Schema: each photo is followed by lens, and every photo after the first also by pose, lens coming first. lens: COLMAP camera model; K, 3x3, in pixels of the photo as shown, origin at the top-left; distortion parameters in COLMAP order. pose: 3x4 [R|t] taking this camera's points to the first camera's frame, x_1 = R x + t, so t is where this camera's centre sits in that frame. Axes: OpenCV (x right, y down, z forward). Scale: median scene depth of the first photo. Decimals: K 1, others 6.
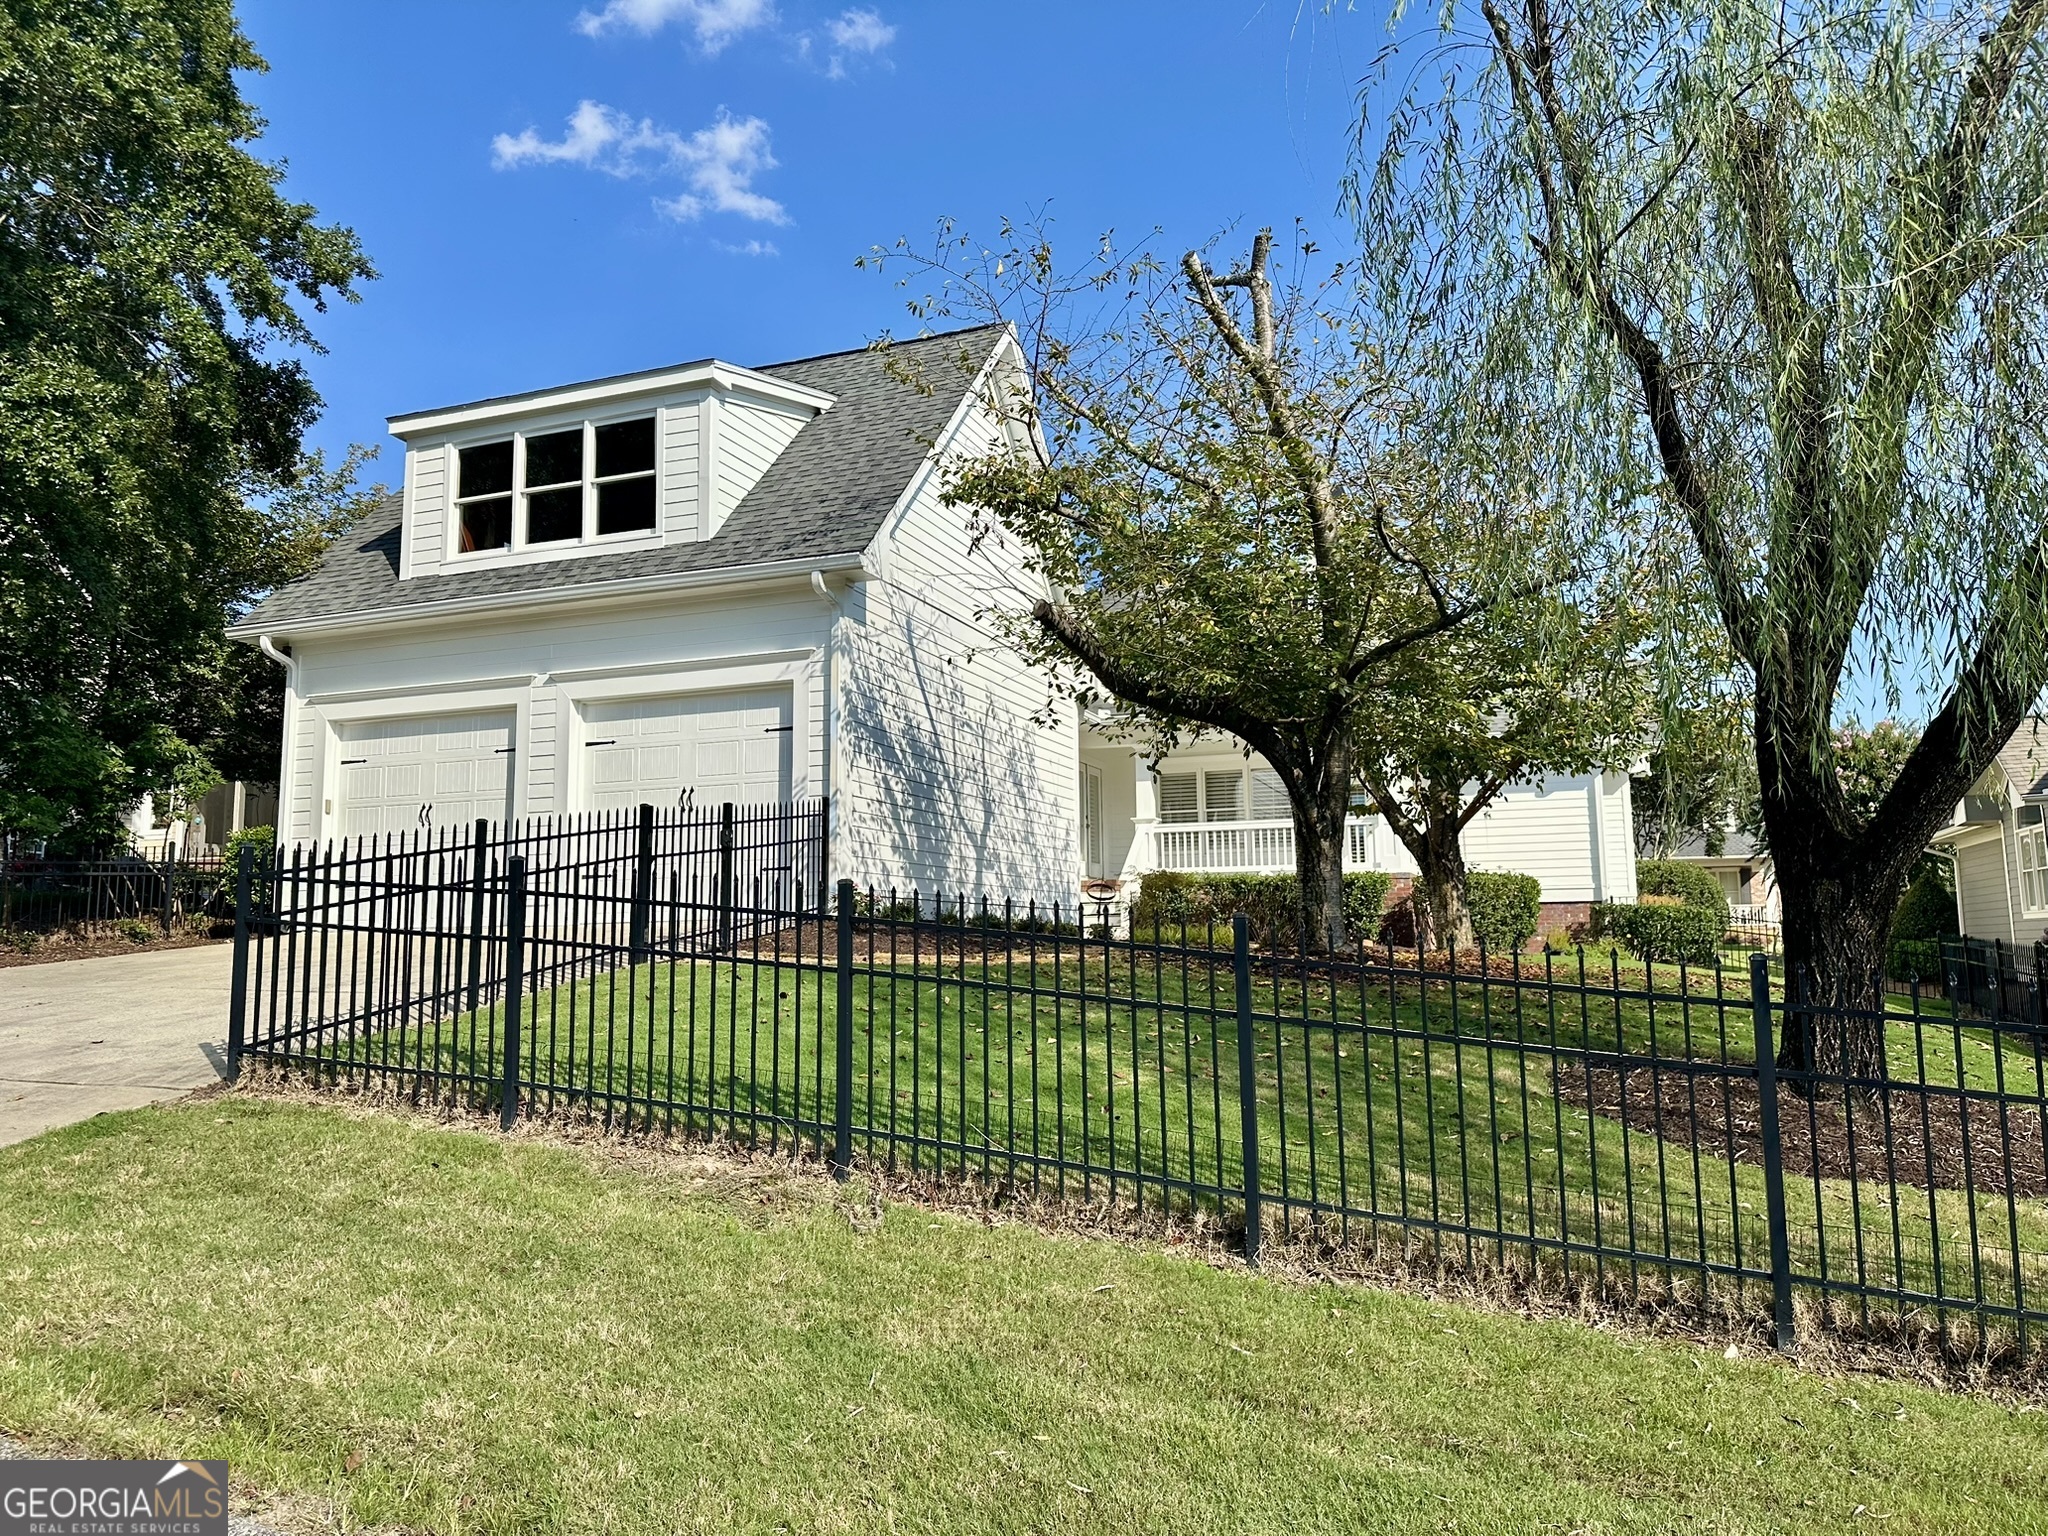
lens RADIAL K [[1382.5, 0, 1024.0], [0, 1382.5, 768.0], [0, 0, 1]] dist [0.001701, 0.001871]
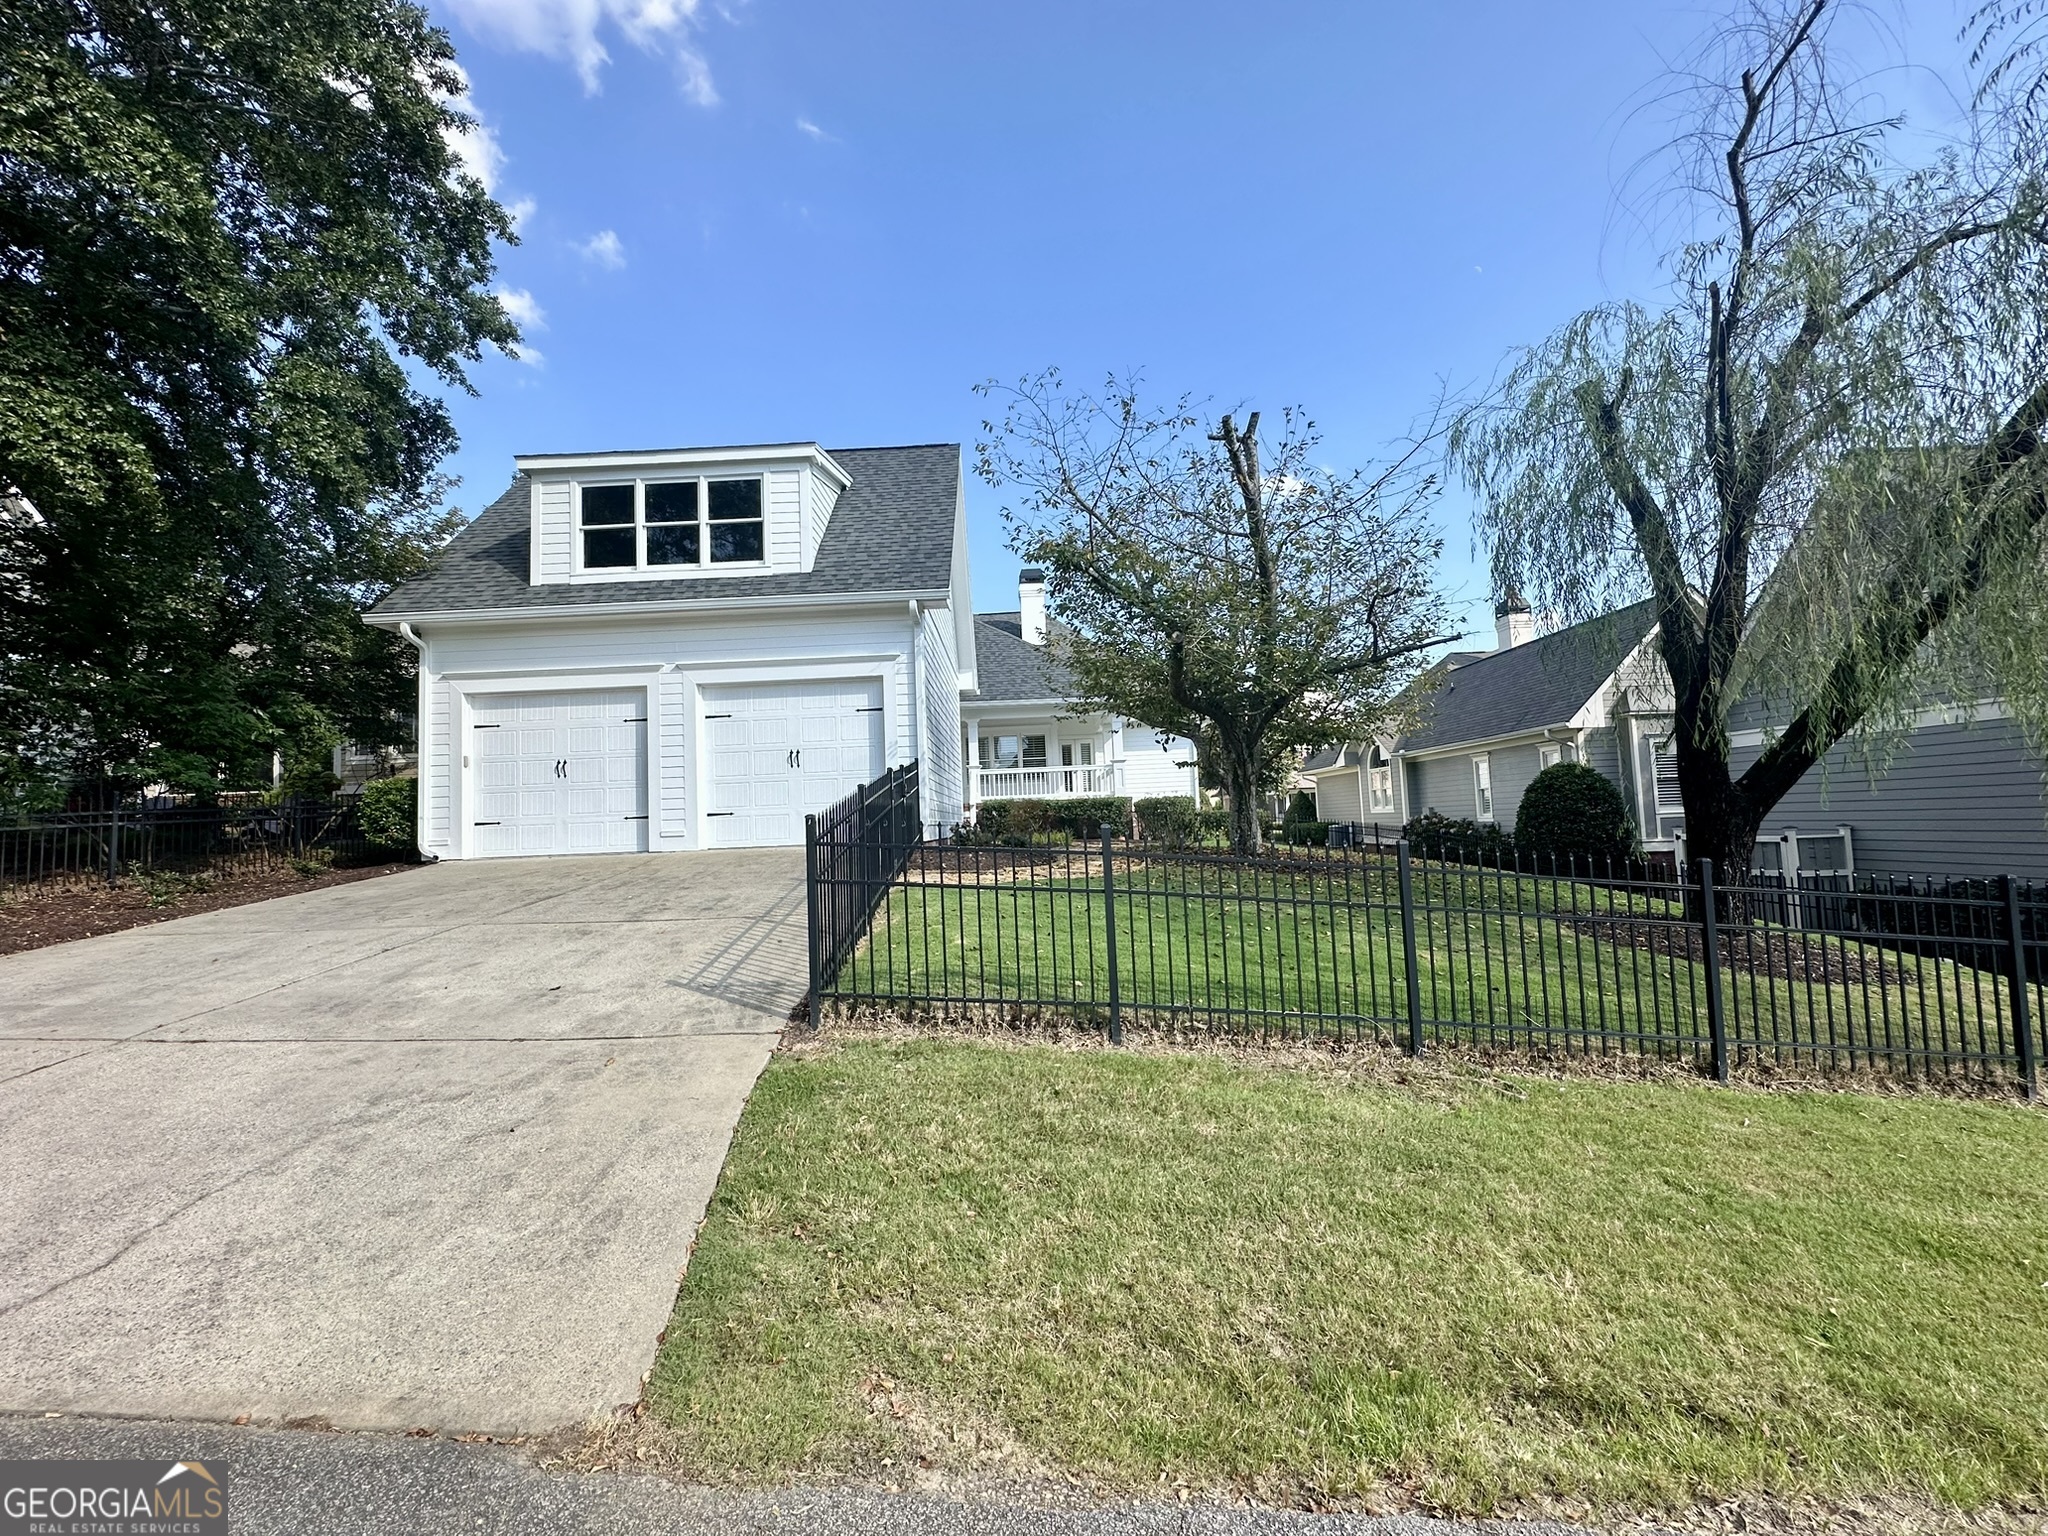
lens RADIAL K [[818.5, 0, 1023.0], [0, 818.5, 755.2], [0, 0, 1]] dist [-0.002045, -0.000123]
pose [[0.946746, 0.006773, 0.321909, -0.271182], [-0.014505, 0.999661, 0.021625, -0.001644], [-0.321654, -0.025142, 0.946524, 0.138335]]
